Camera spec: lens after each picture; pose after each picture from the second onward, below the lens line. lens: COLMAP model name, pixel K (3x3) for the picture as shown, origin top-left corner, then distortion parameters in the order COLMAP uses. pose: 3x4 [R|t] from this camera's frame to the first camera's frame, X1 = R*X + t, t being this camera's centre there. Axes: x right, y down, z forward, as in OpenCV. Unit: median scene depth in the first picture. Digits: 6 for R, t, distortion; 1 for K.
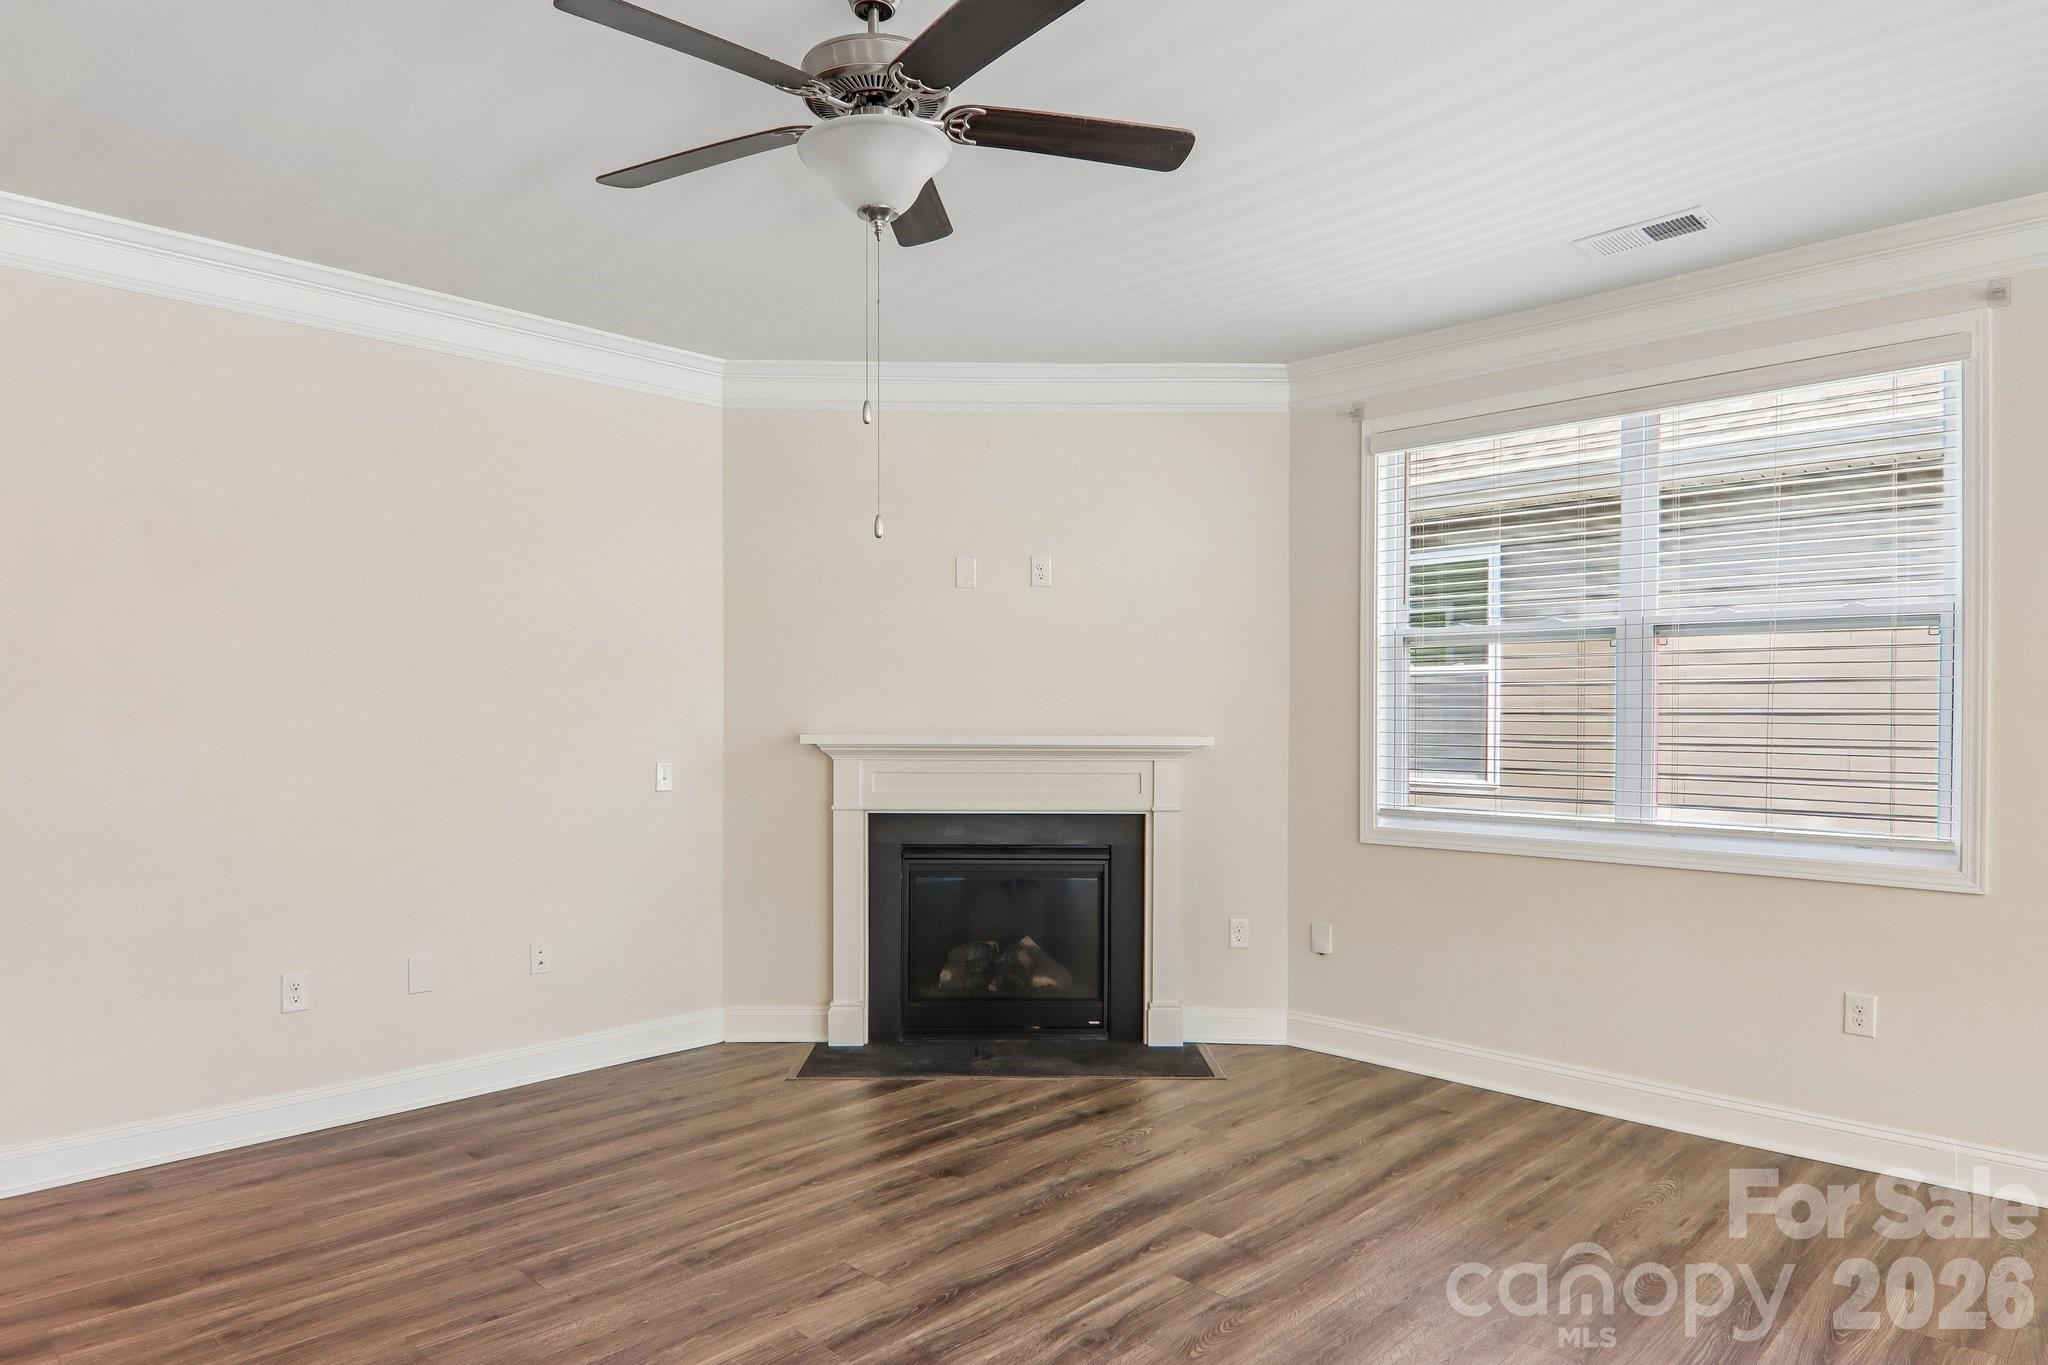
lens RADIAL K [[1219.7, 0, 1030.1], [0, 1219.7, 734.5], [0, 0, 1]] dist [0.001045, -0.016280]
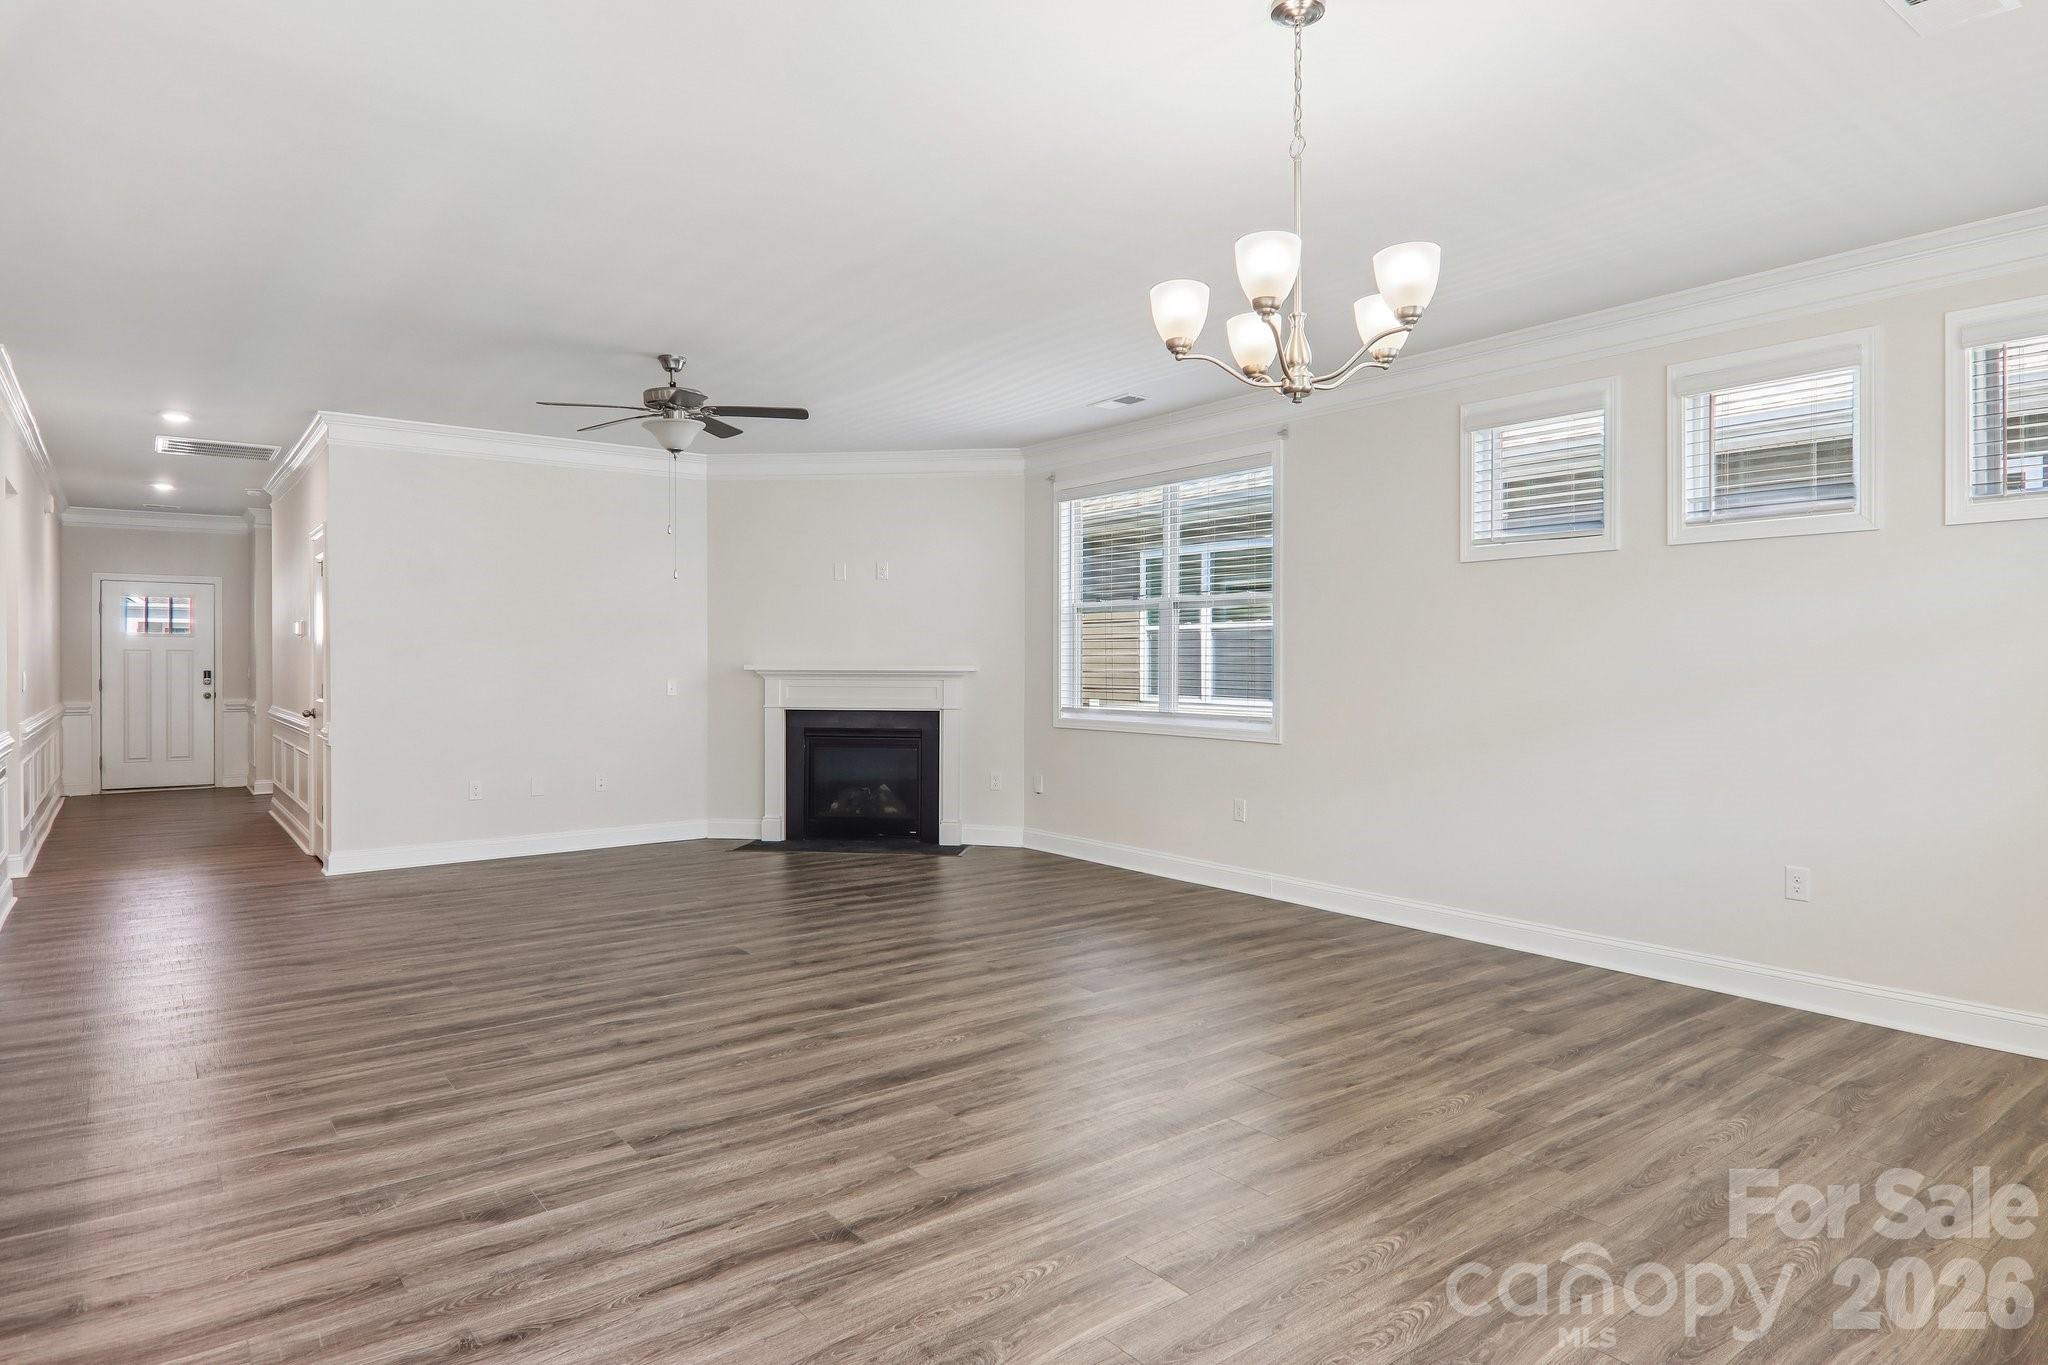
lens RADIAL K [[1156.2, 0, 1022.4], [0, 1156.2, 678.8], [0, 0, 1]] dist [0.002745, -0.017810]
pose [[0.990194, 0.001773, -0.139688, 0.442647], [-0.002129, 0.999995, -0.002396, 0.023493], [0.139683, 0.002670, 0.990193, -0.607604]]
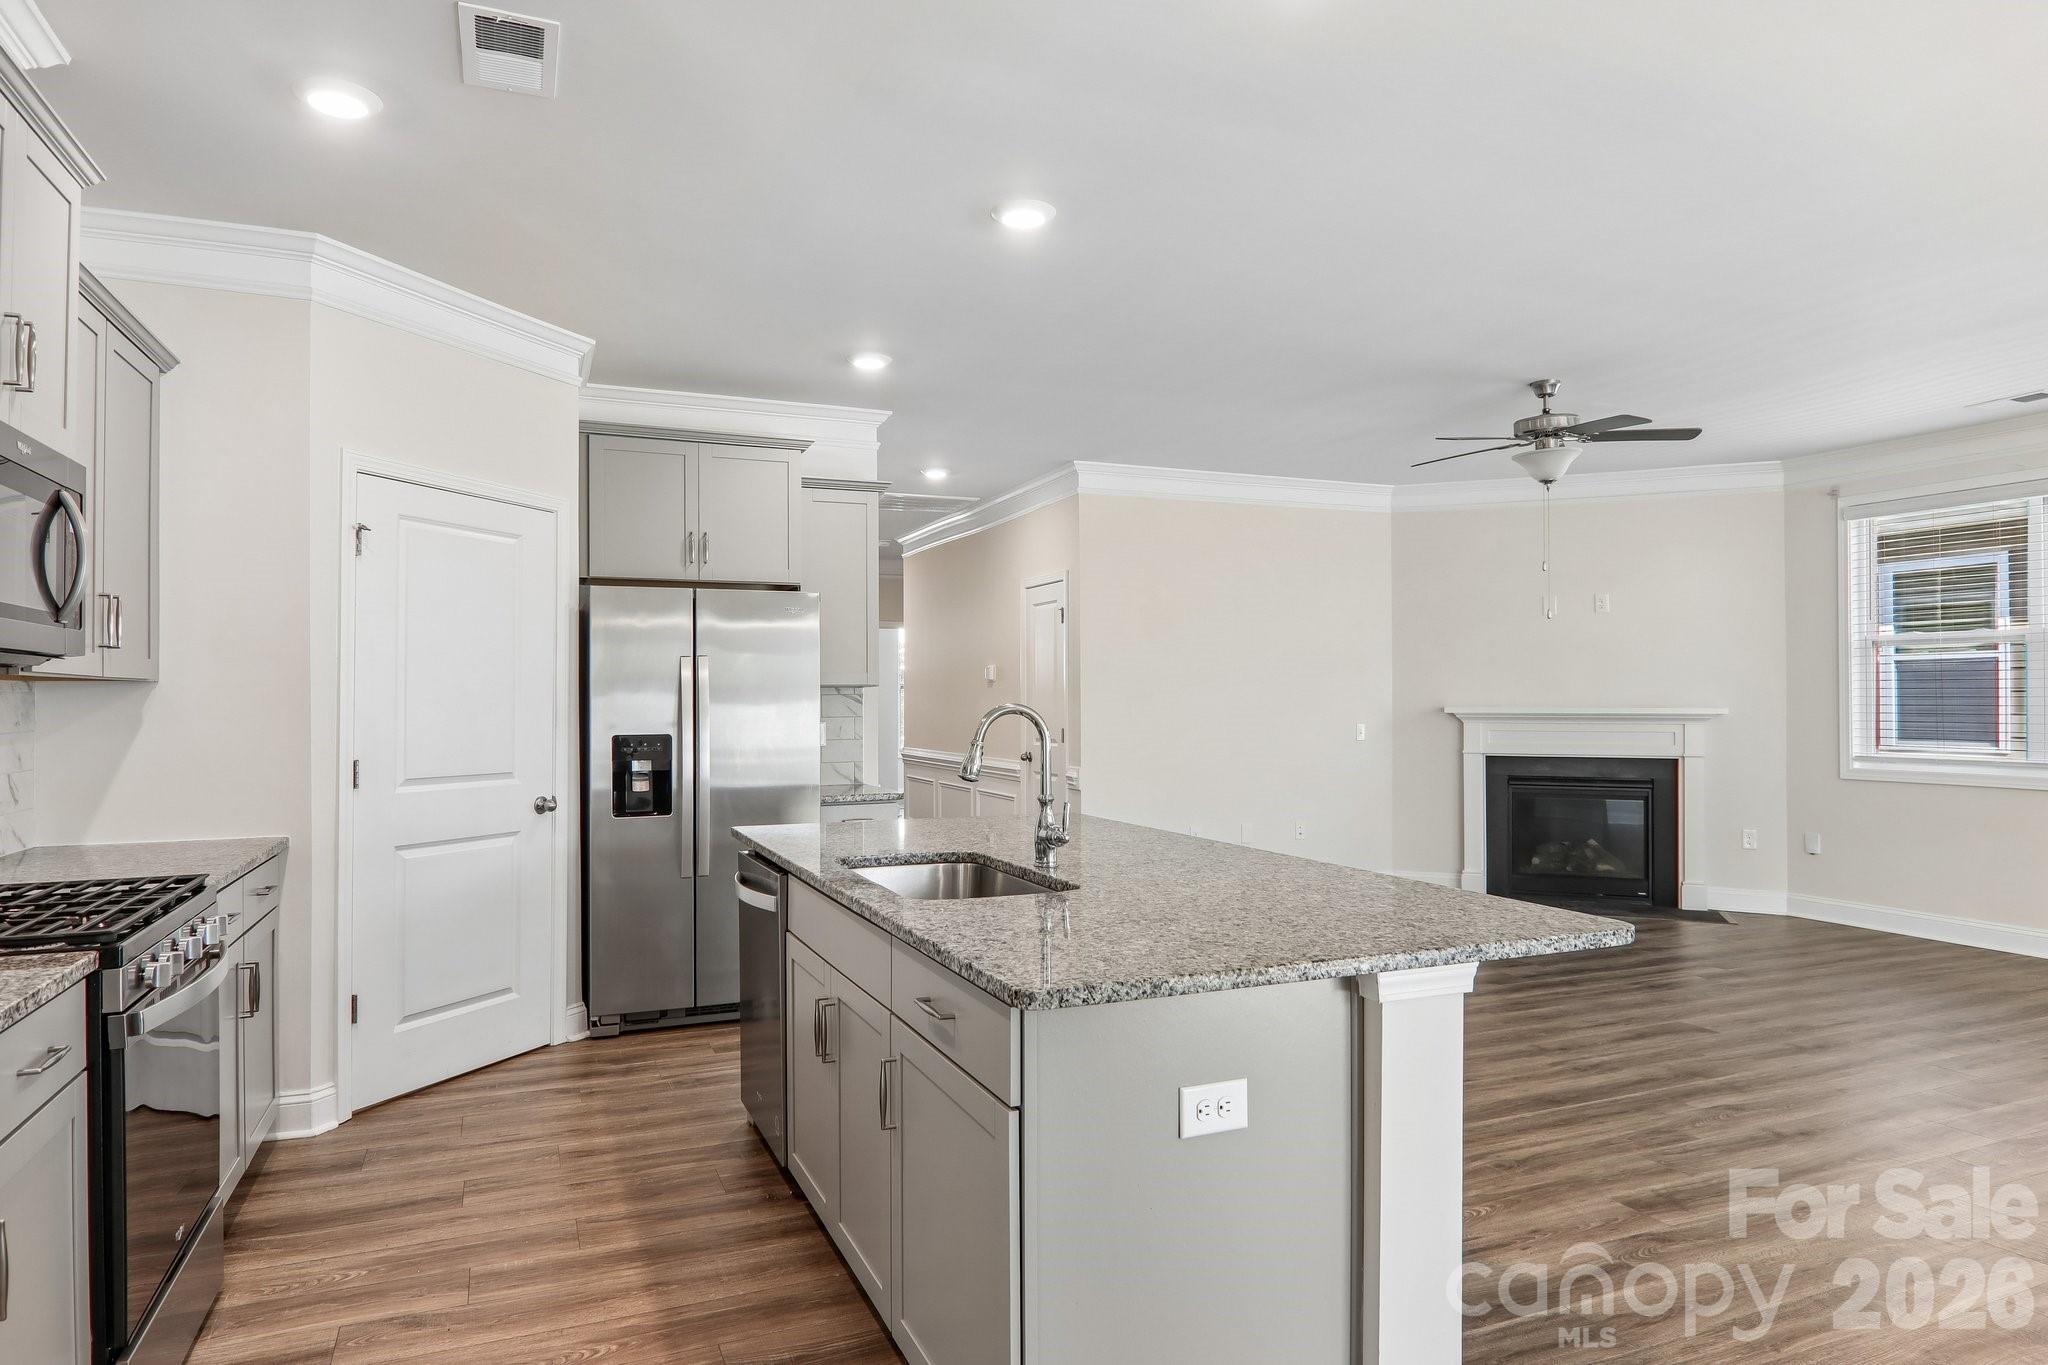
lens RADIAL K [[1213.6, 0, 1020.1], [0, 1213.6, 691.5], [0, 0, 1]] dist [0.004751, -0.018079]
pose [[0.920887, -0.006974, -0.389767, -0.073854], [-0.001175, 0.999786, -0.020665, 0.013243], [0.389827, 0.019488, 0.920682, -0.742356]]
